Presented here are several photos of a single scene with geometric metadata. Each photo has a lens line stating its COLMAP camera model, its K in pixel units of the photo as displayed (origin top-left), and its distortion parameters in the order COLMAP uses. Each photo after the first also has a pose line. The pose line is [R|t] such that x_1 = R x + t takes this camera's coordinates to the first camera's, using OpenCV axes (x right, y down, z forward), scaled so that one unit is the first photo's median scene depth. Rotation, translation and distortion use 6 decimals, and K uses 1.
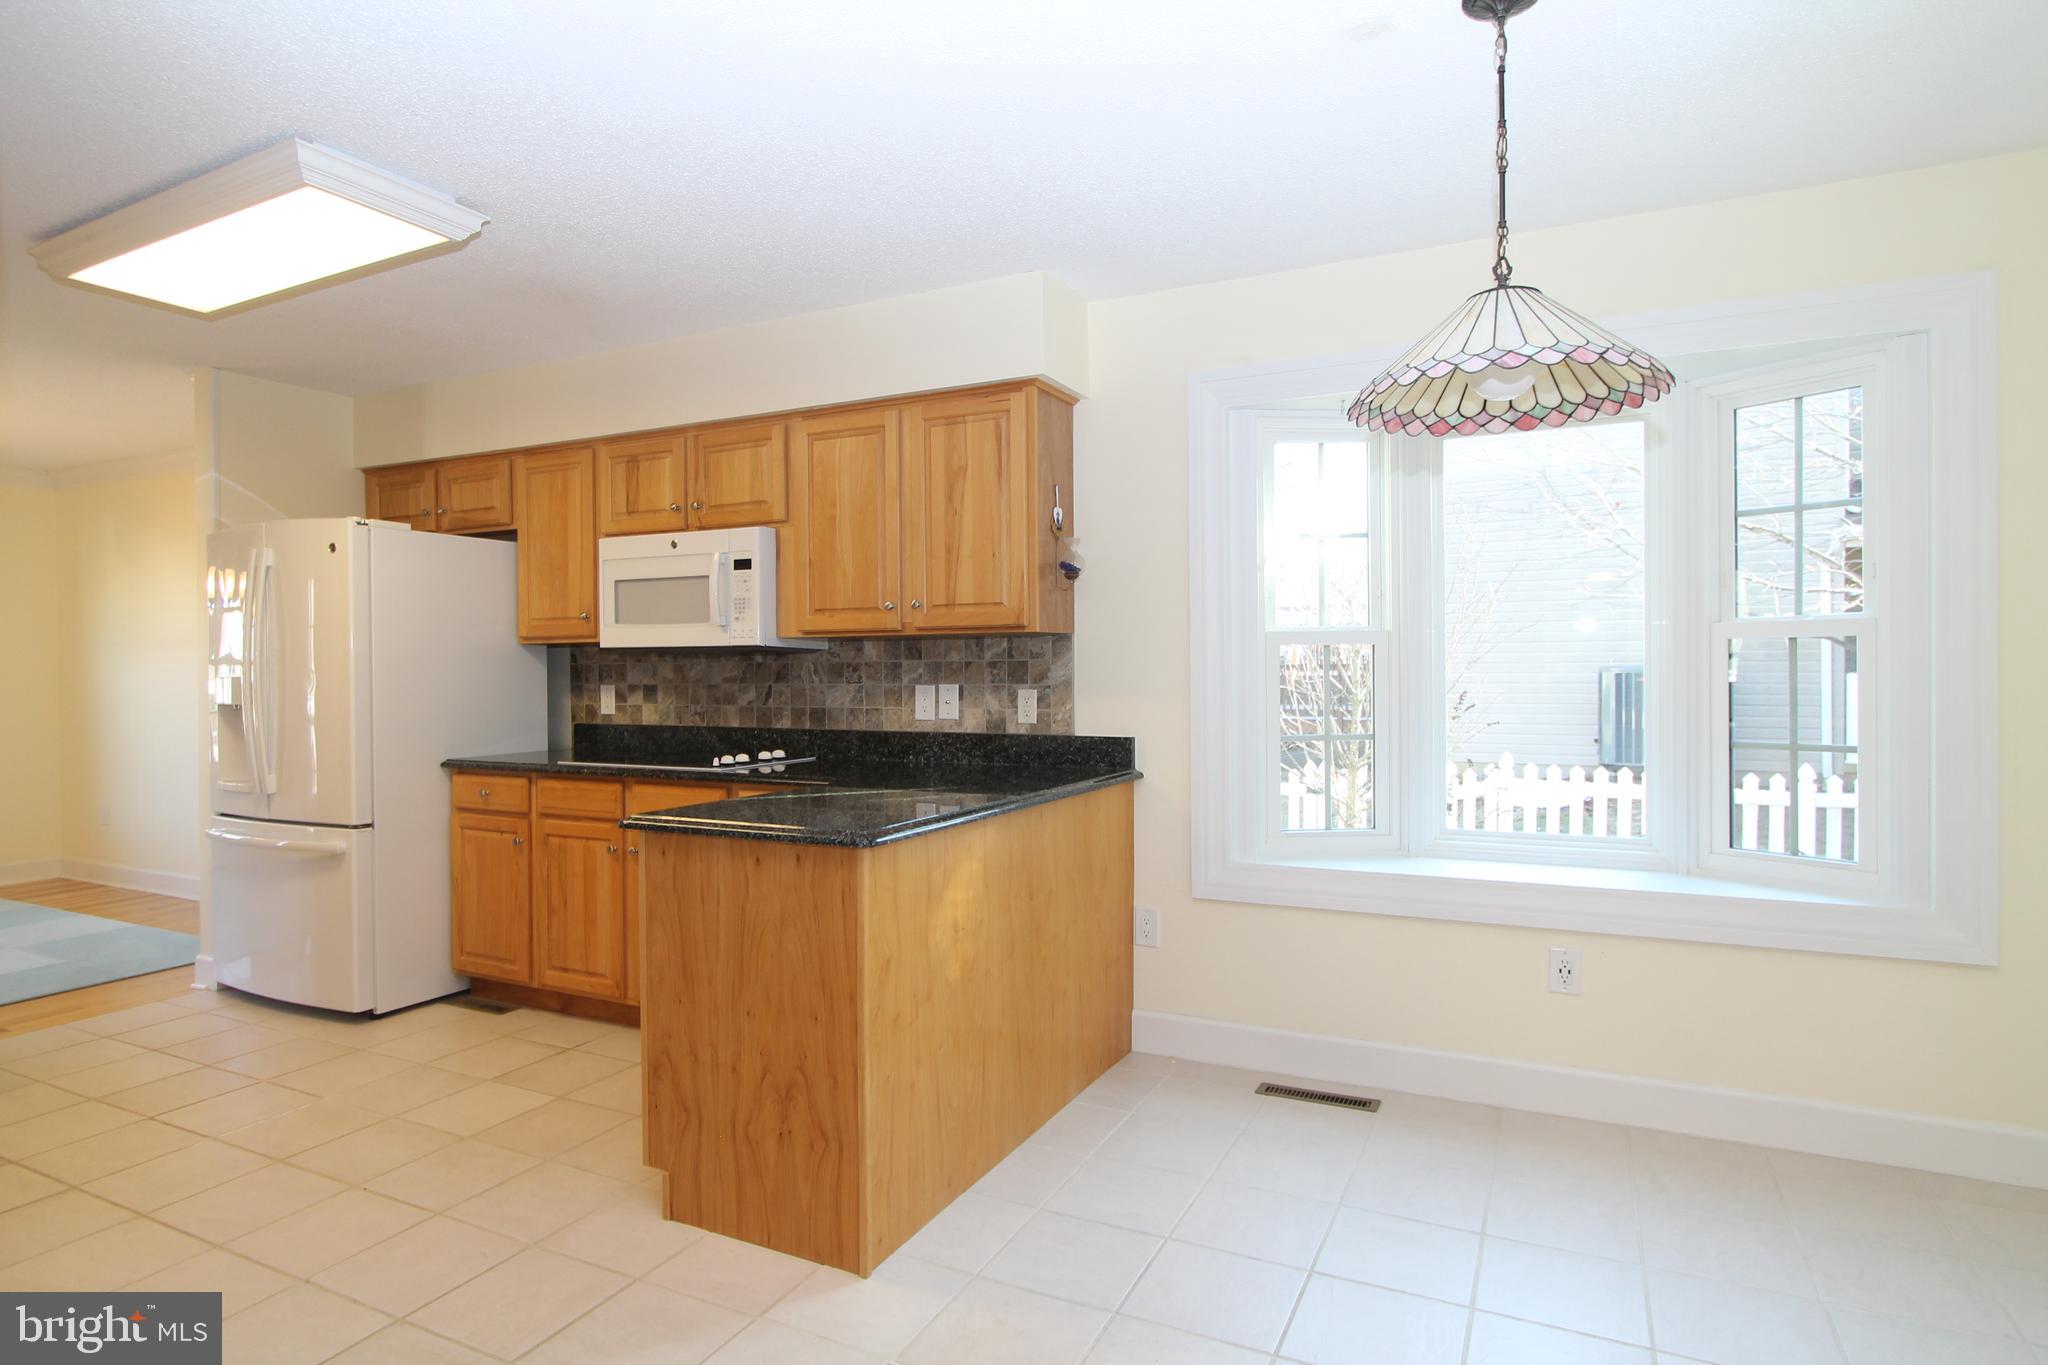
lens RADIAL K [[1118.8, 0, 1024.0], [0, 1118.8, 682.5], [0, 0, 1]] dist [-0.006890, 0.000302]
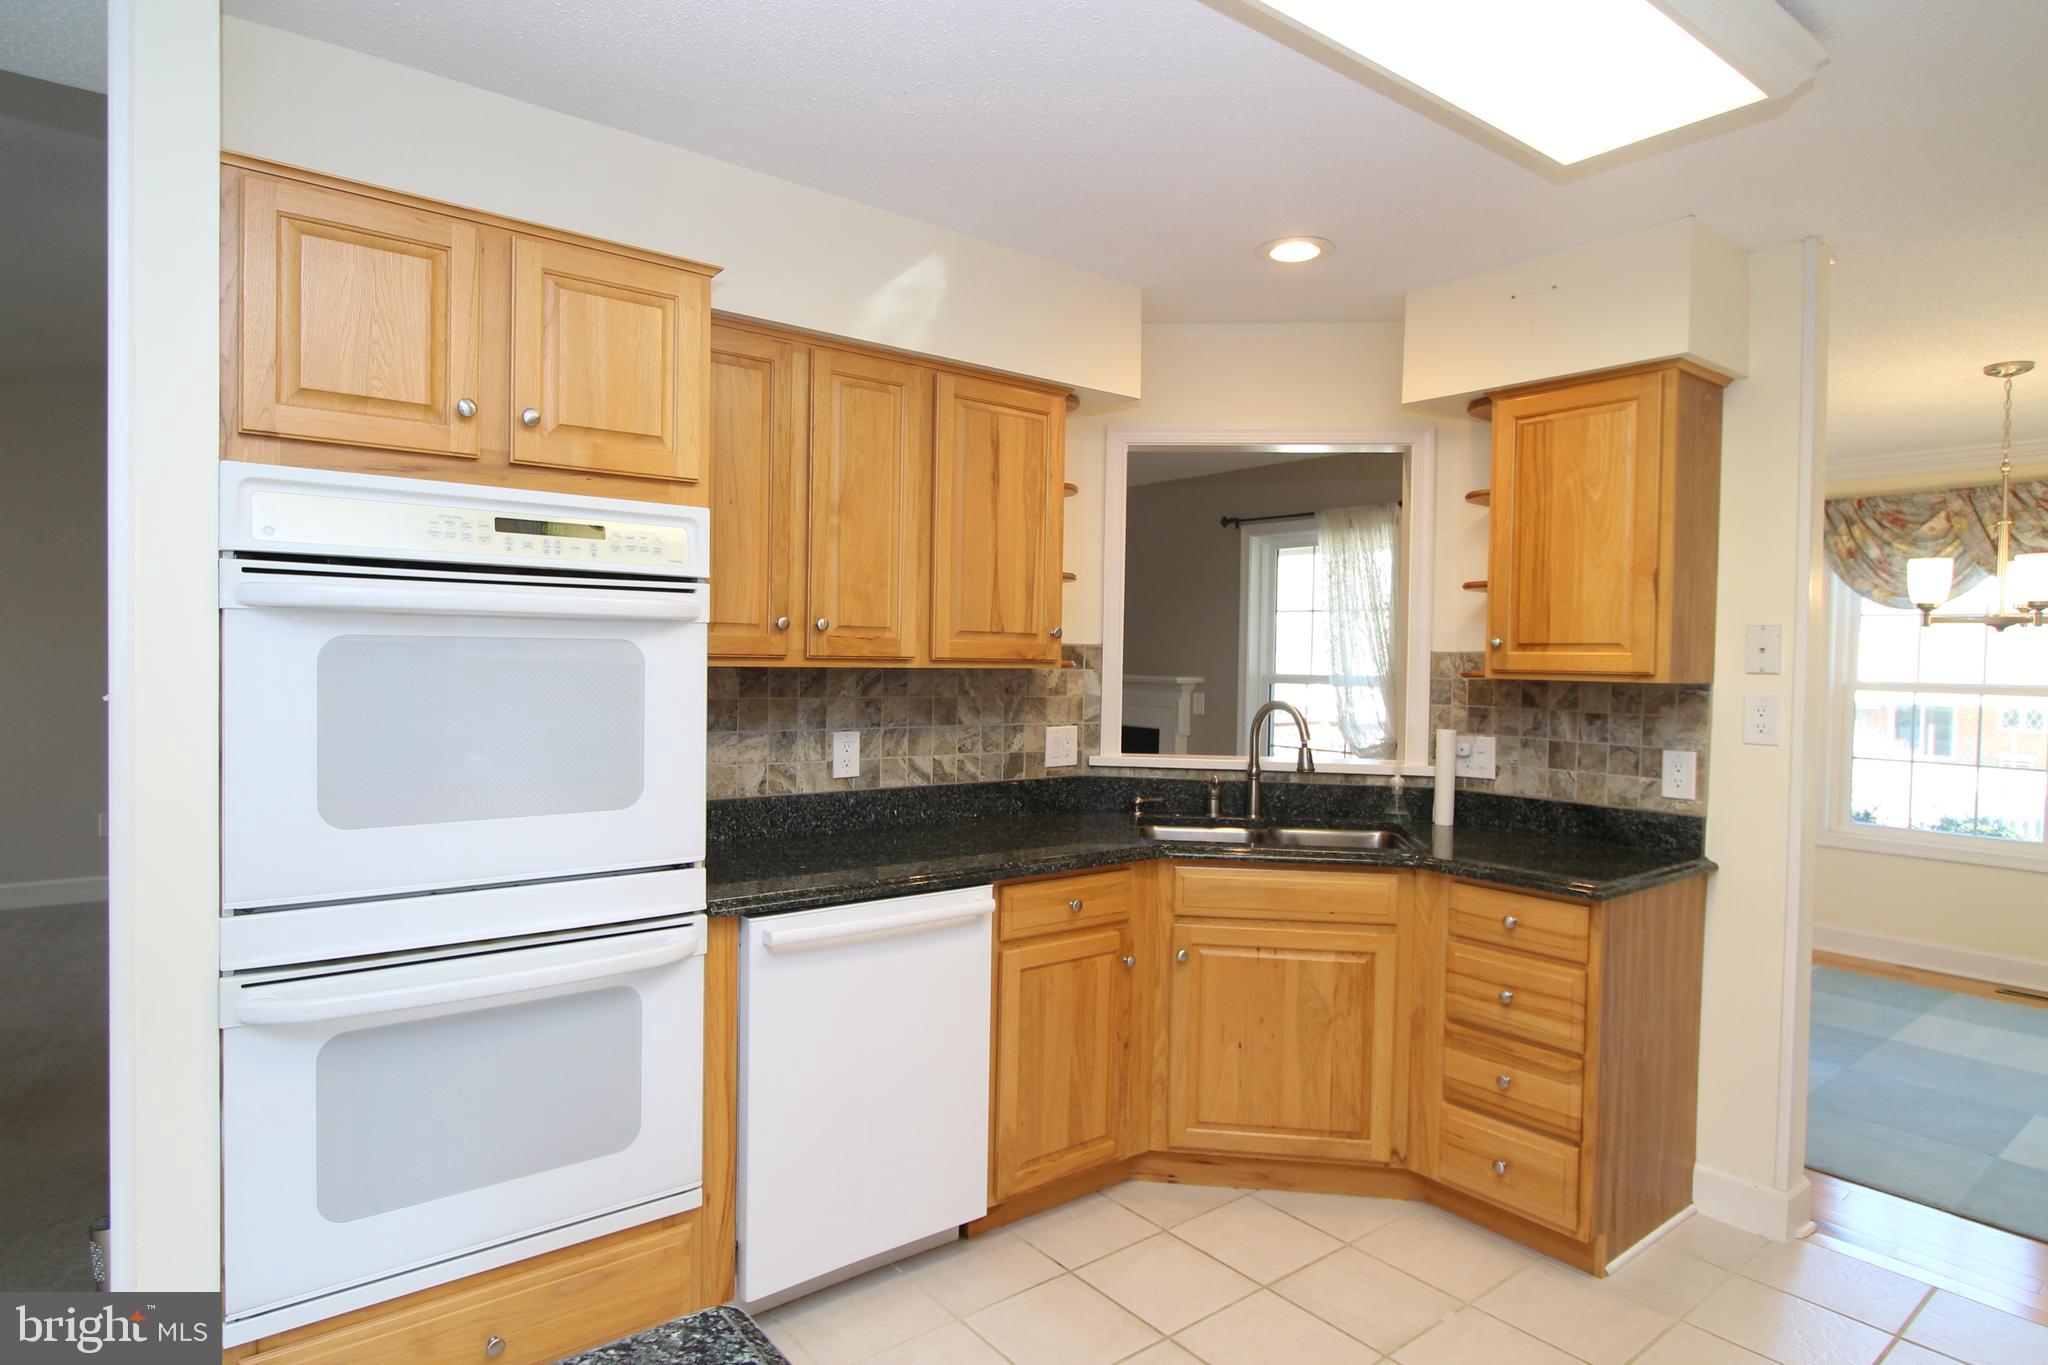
lens RADIAL K [[1118.8, 0, 1024.0], [0, 1118.8, 682.5], [0, 0, 1]] dist [-0.006890, 0.000302]
pose [[-0.428689, 0.019062, -0.903251, -0.070415], [-0.030036, 0.998924, 0.035337, -0.046987], [0.902953, 0.042278, -0.427655, 0.778964]]
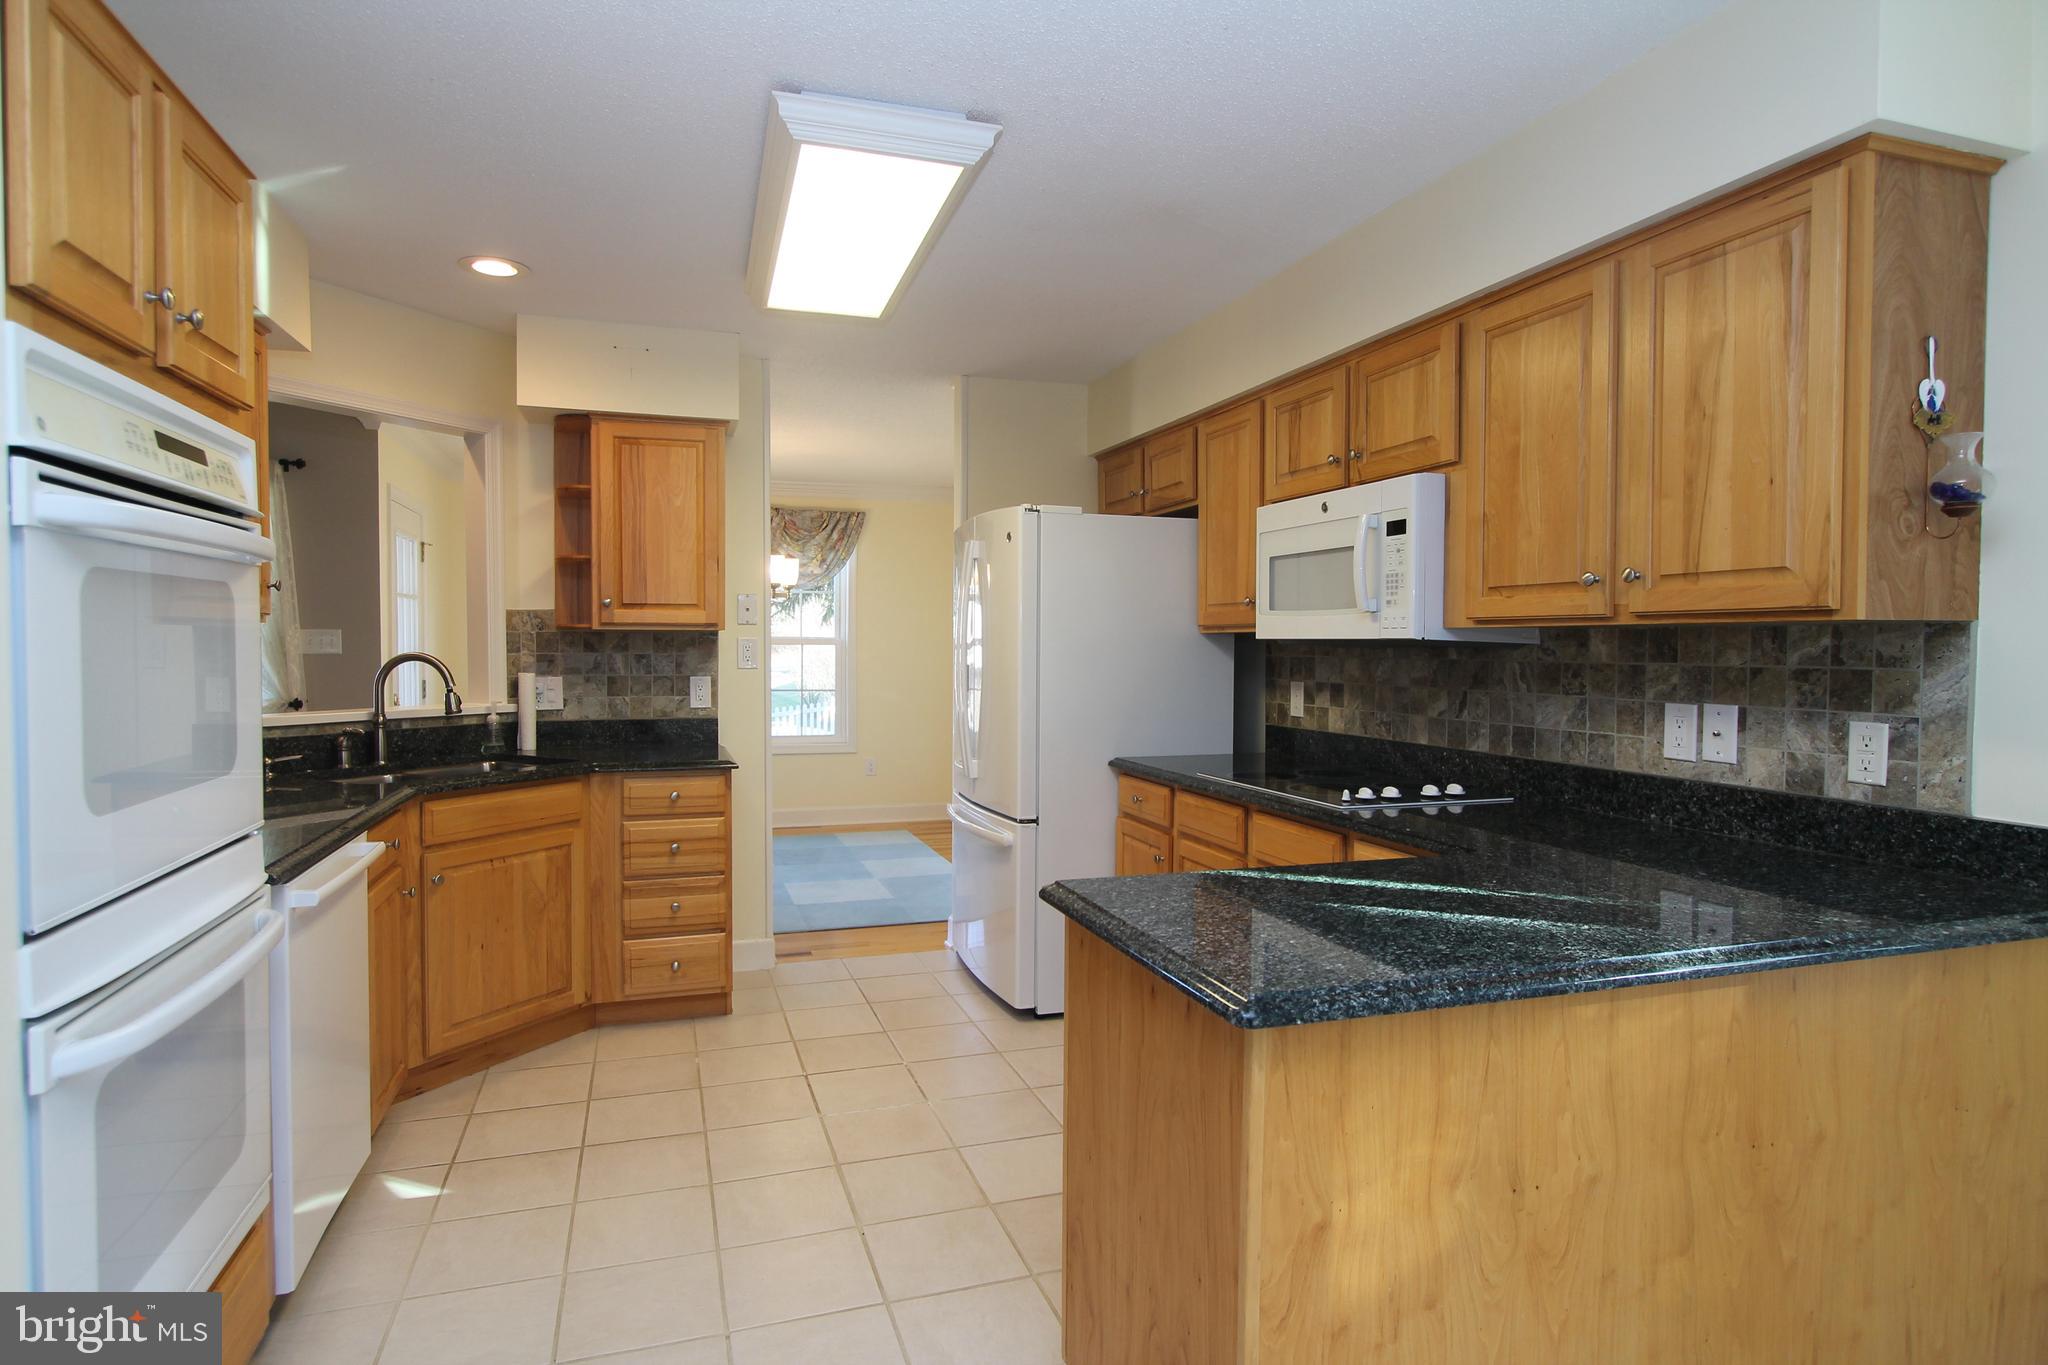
lens RADIAL K [[1118.8, 0, 1024.0], [0, 1118.8, 682.5], [0, 0, 1]] dist [-0.006890, 0.000302]
pose [[0.702667, 0.033448, -0.710732, 0.096589], [-0.018519, 0.999416, 0.028724, -0.020729], [0.711277, -0.007021, 0.702876, 0.305488]]
